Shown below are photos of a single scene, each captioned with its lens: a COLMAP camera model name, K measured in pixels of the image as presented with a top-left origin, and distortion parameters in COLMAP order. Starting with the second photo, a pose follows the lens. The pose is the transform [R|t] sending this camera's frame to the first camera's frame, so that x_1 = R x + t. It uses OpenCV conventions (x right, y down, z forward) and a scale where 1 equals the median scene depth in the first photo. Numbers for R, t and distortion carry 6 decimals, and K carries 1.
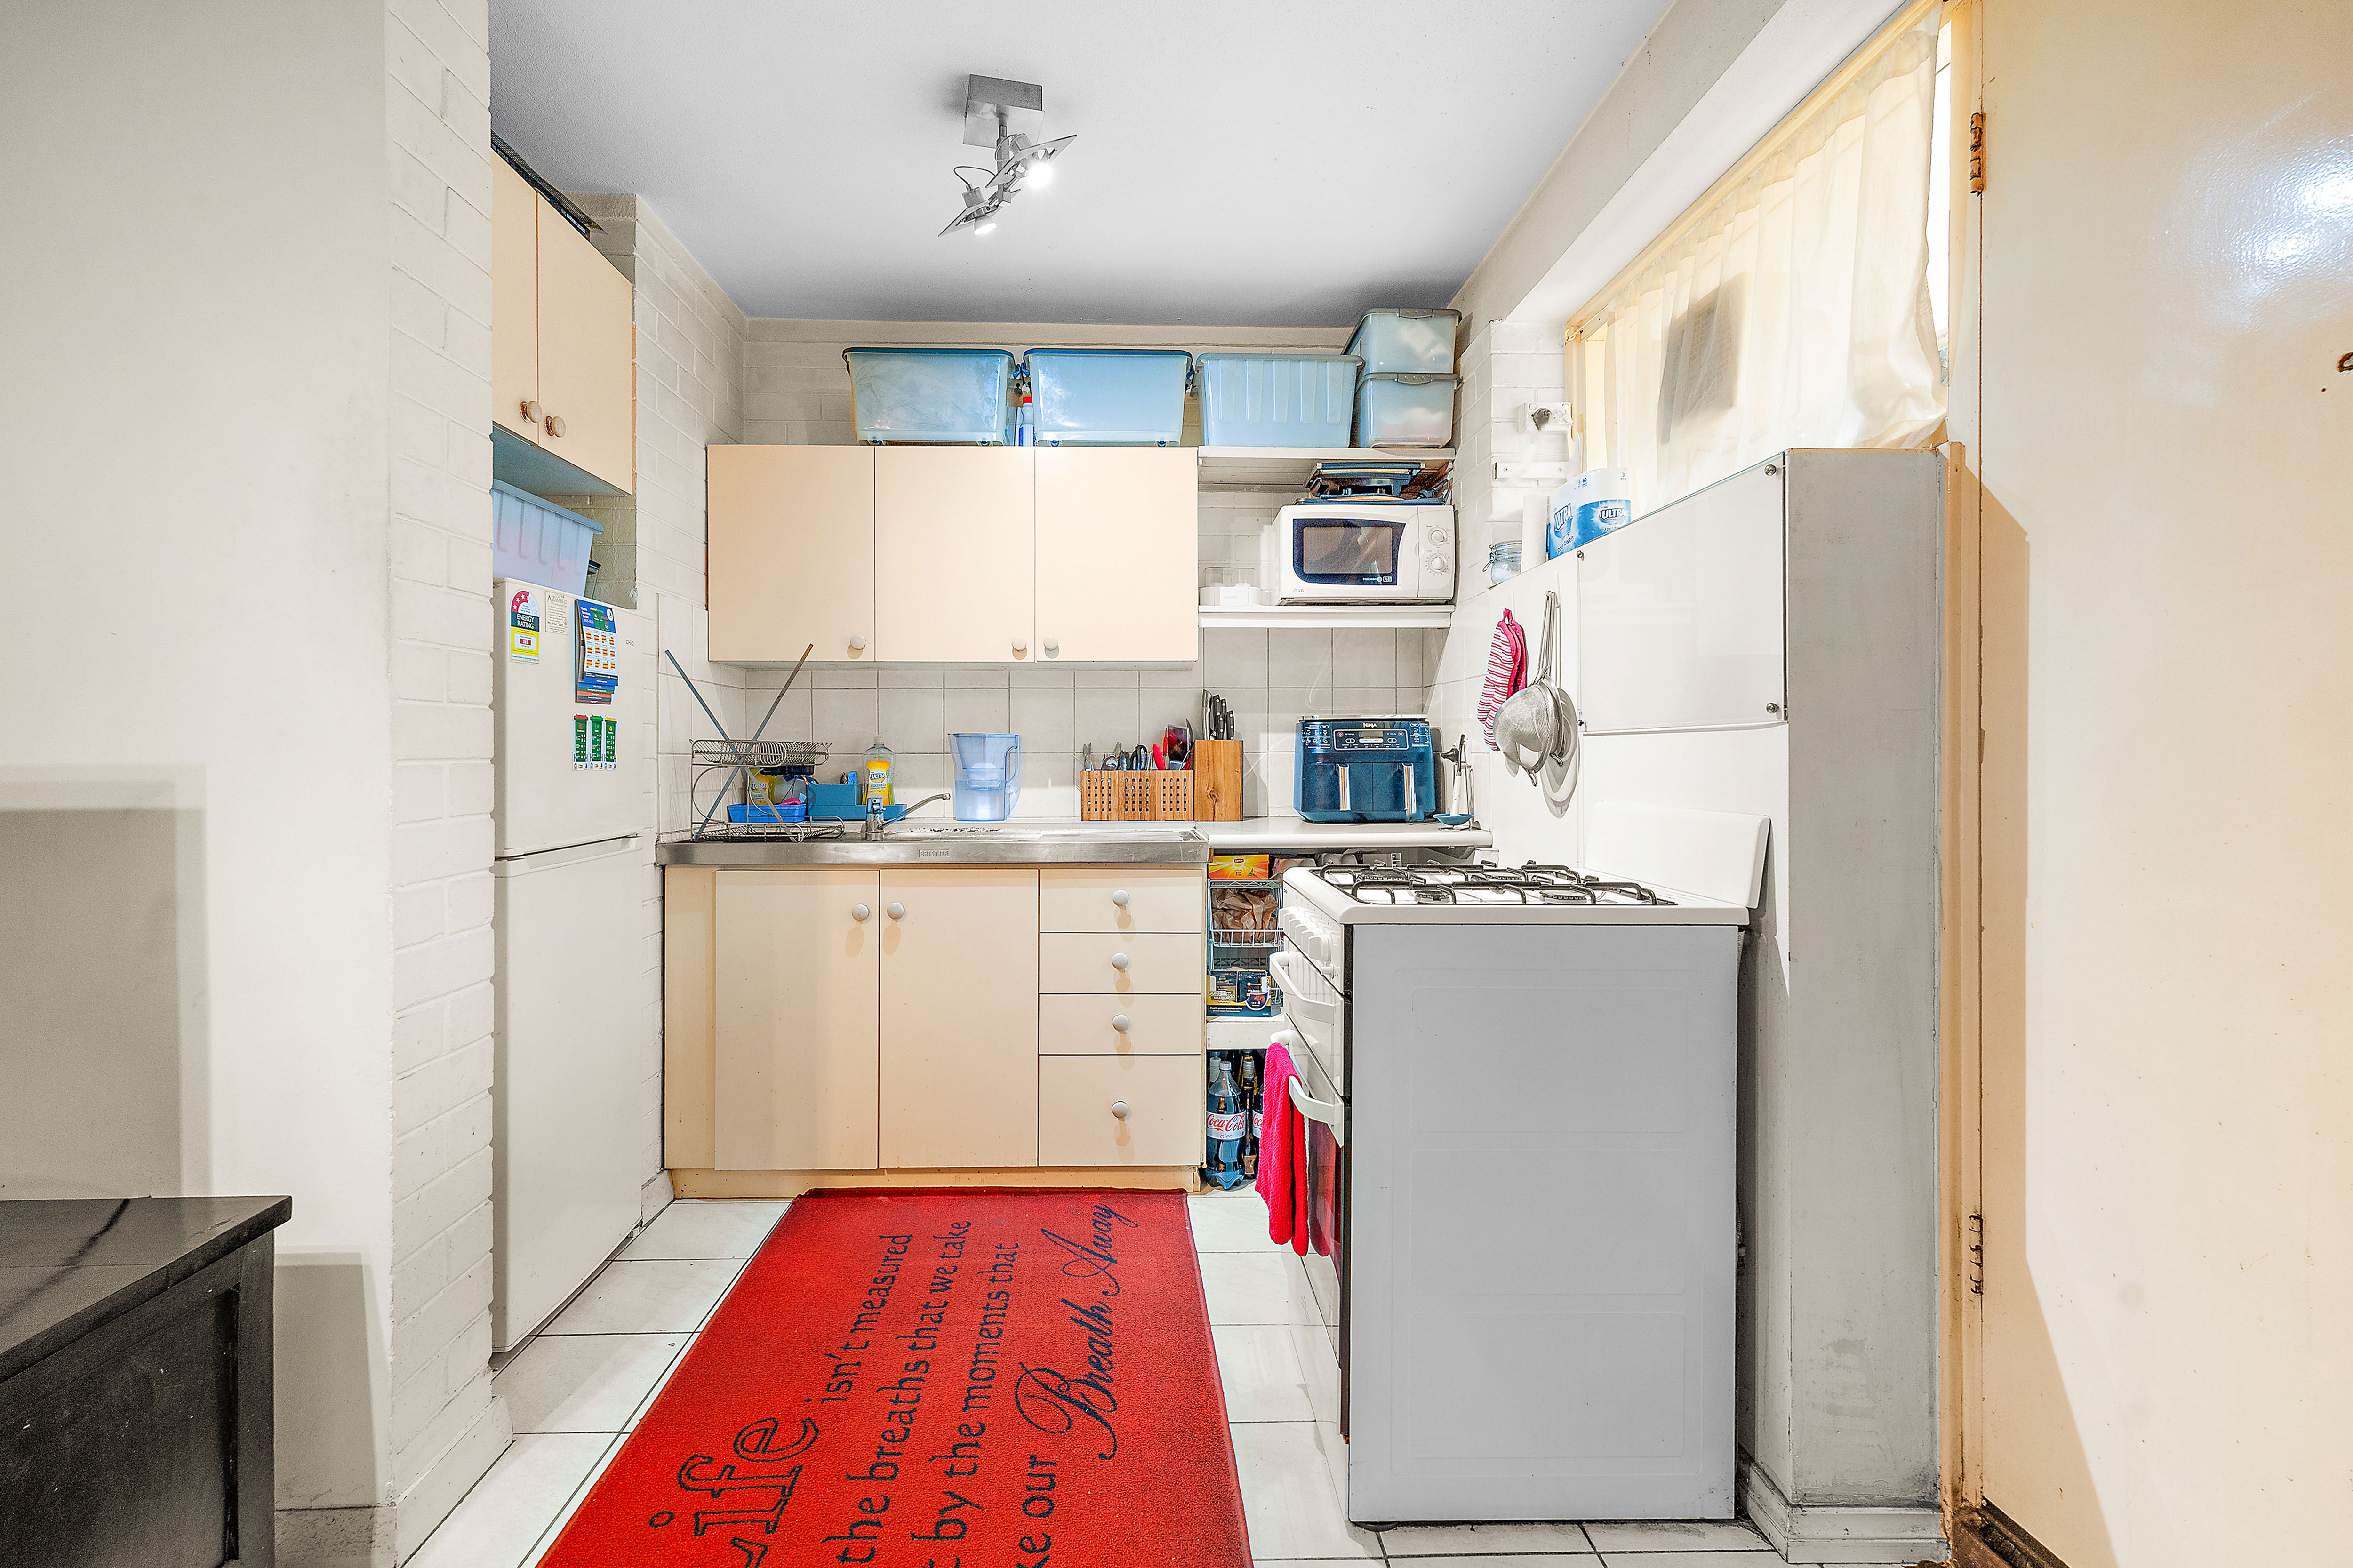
lens RADIAL K [[1042.3, 0, 1142.3], [0, 1042.3, 757.8], [0, 0, 1]] dist [0.004219, 0.001067]
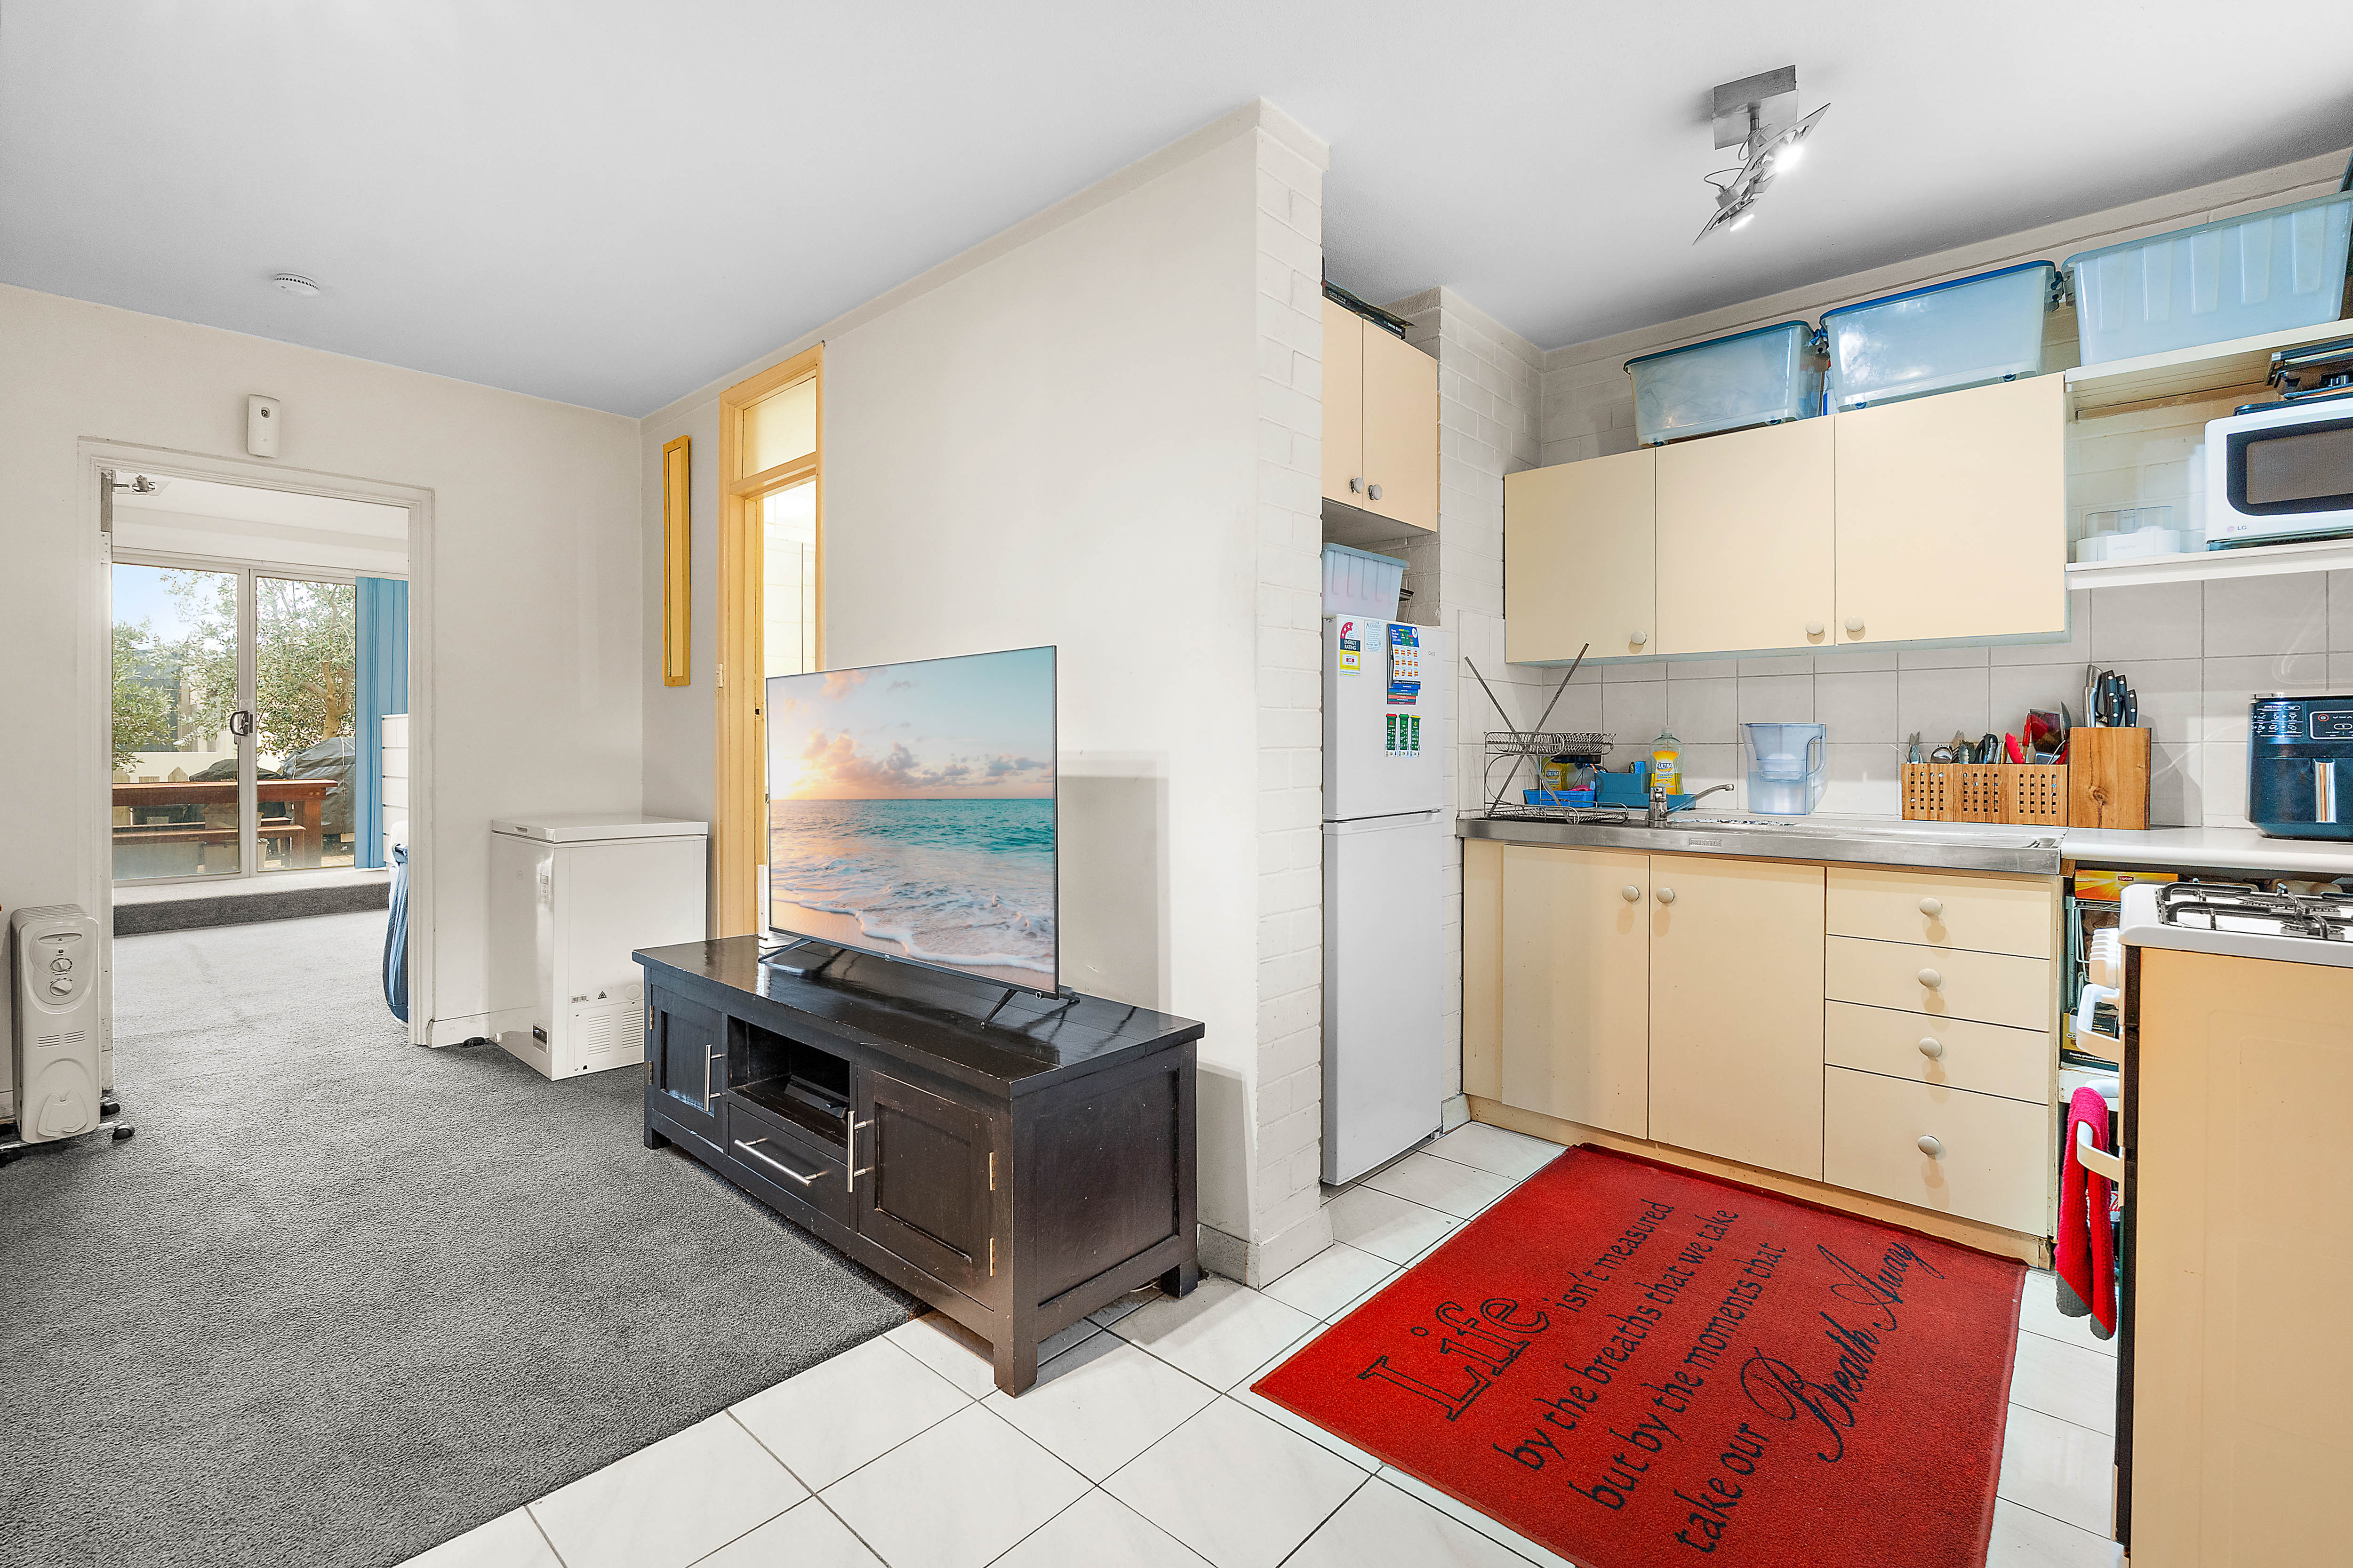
lens RADIAL K [[1041.0, 0, 1145.4], [0, 1041.0, 744.4], [0, 0, 1]] dist [0.001605, 0.000442]
pose [[0.701687, 0.001118, -0.712484, 0.149516], [-0.003304, 0.999993, -0.001685, 0.000017], [0.712478, 0.003536, 0.701686, -0.103961]]
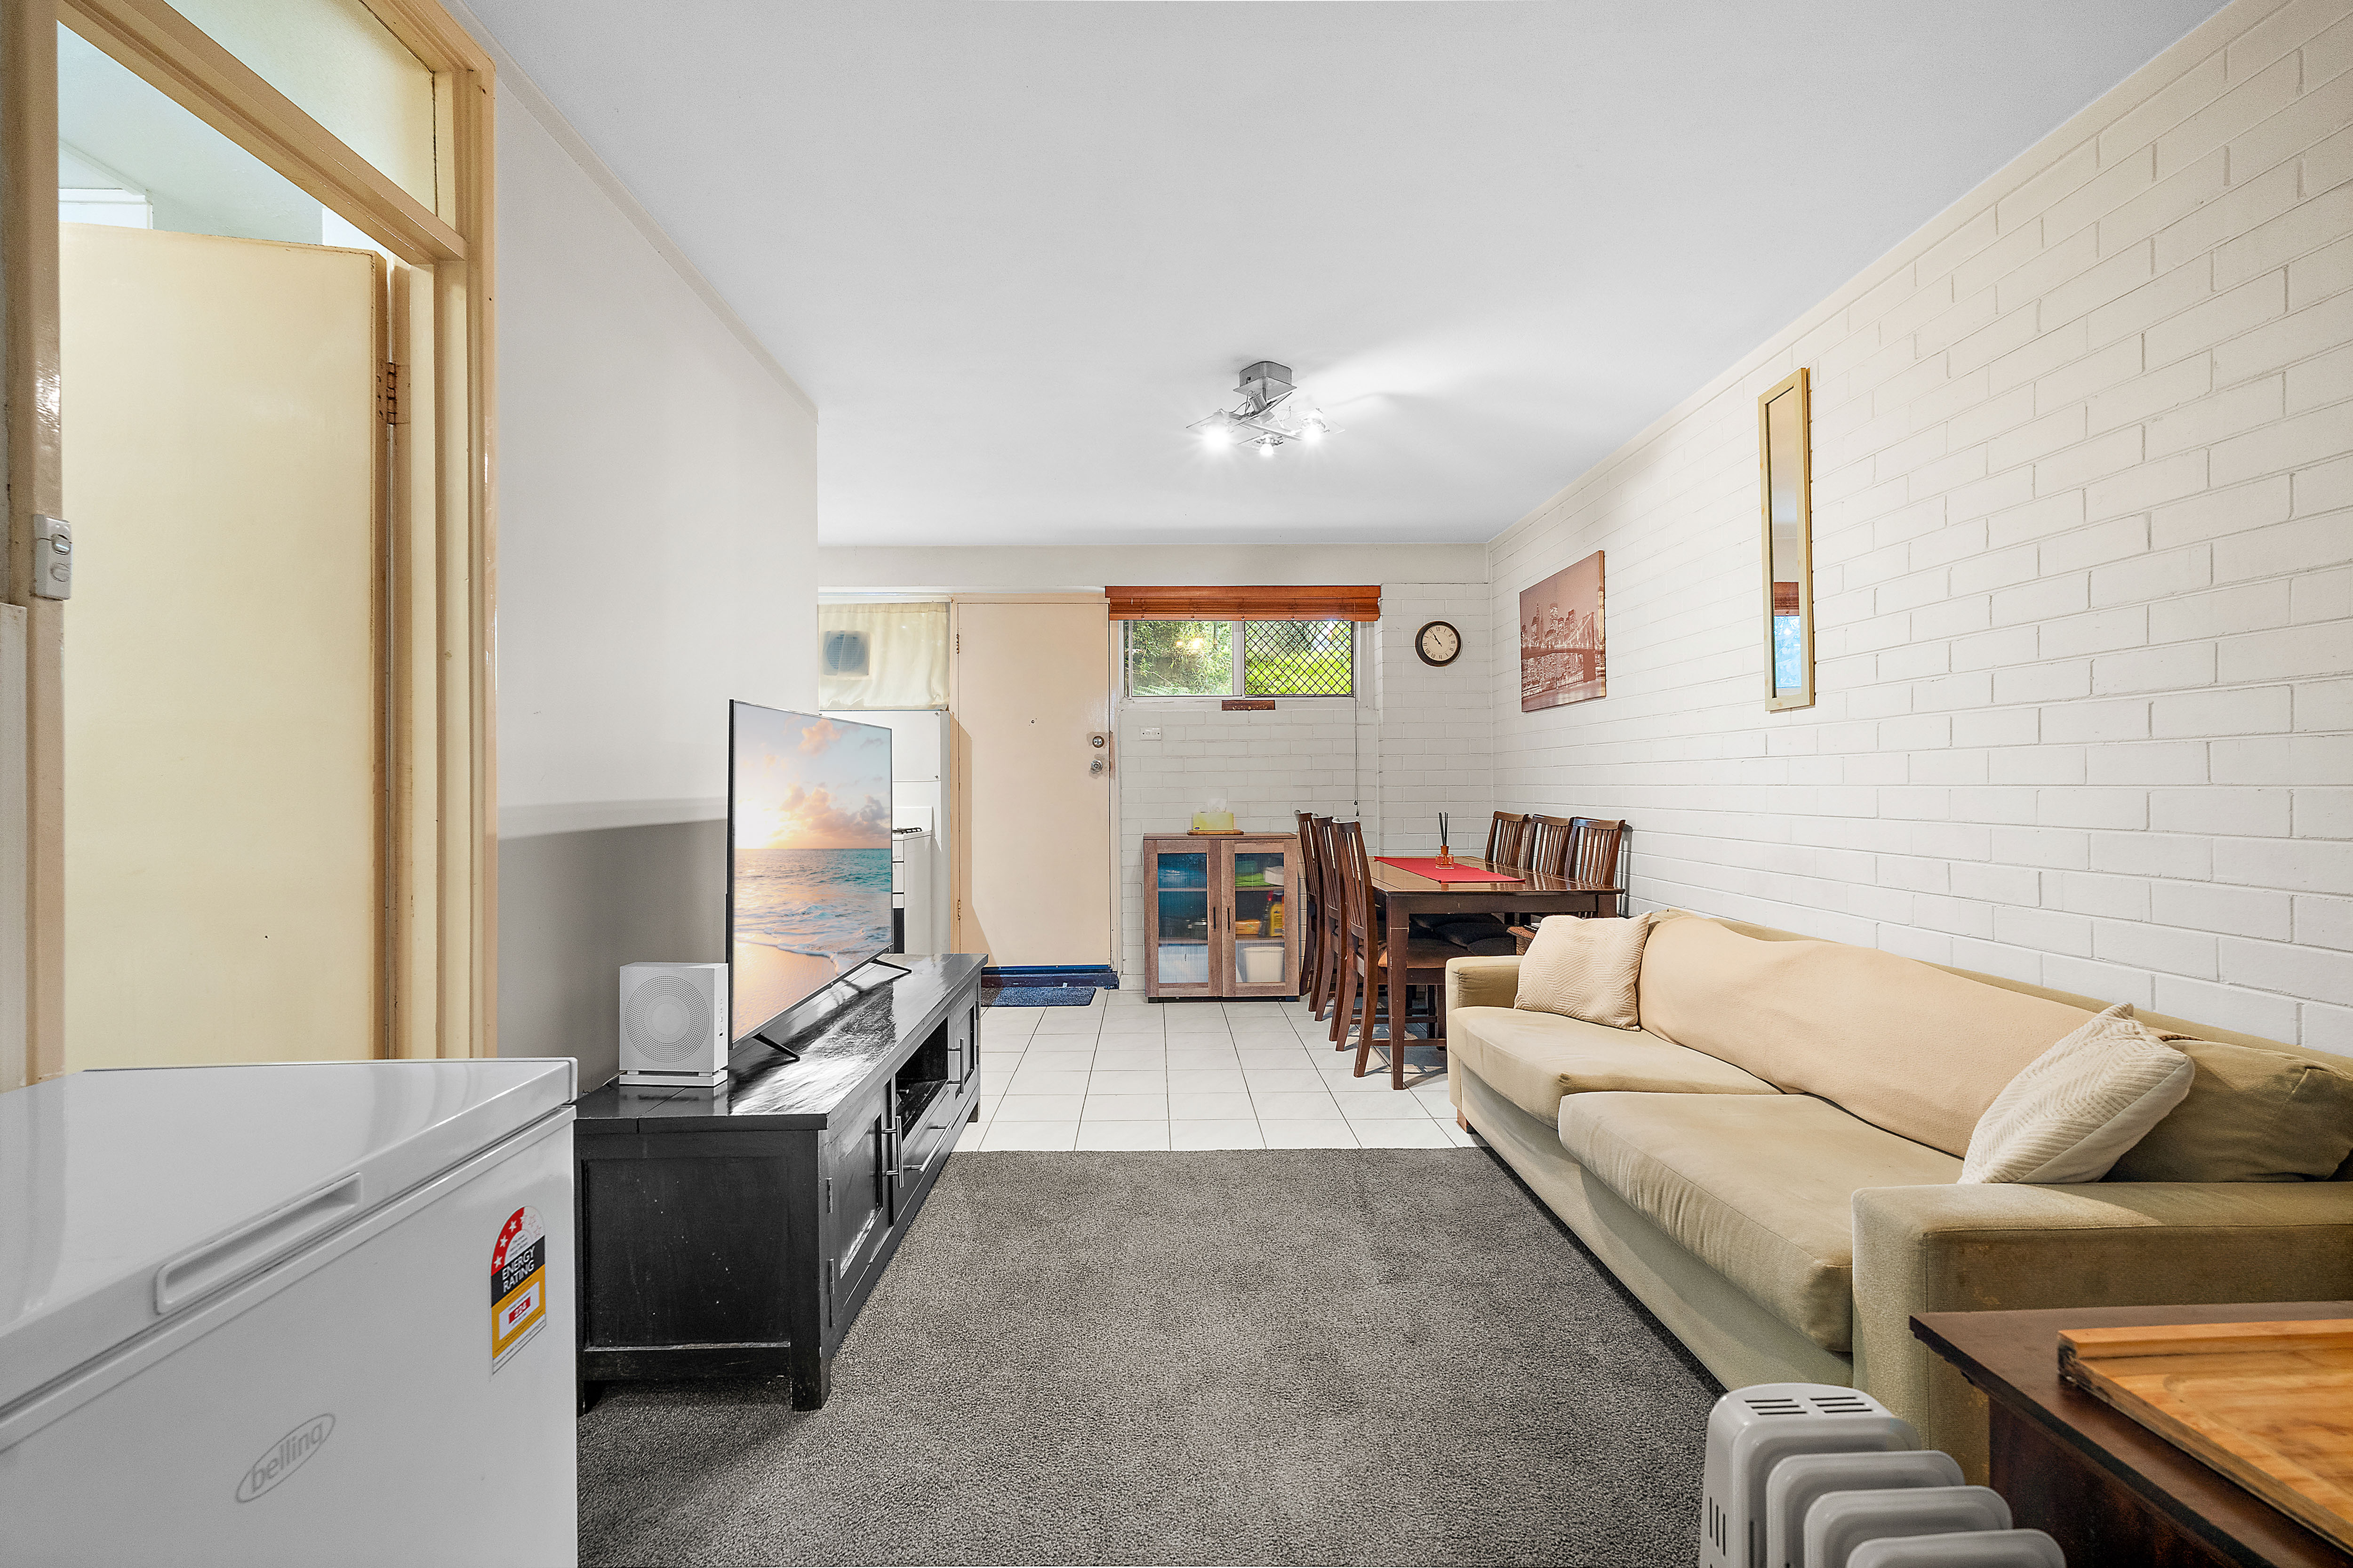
lens RADIAL K [[1001.0, 0, 1172.0], [0, 1001.0, 779.5], [0, 0, 1]] dist [0.003112, 0.000195]
pose [[0.009272, 0.007469, 0.999929, -2.099465], [0.007768, 0.999941, -0.007542, -0.002705], [-0.999927, 0.007838, 0.009214, 0.083079]]
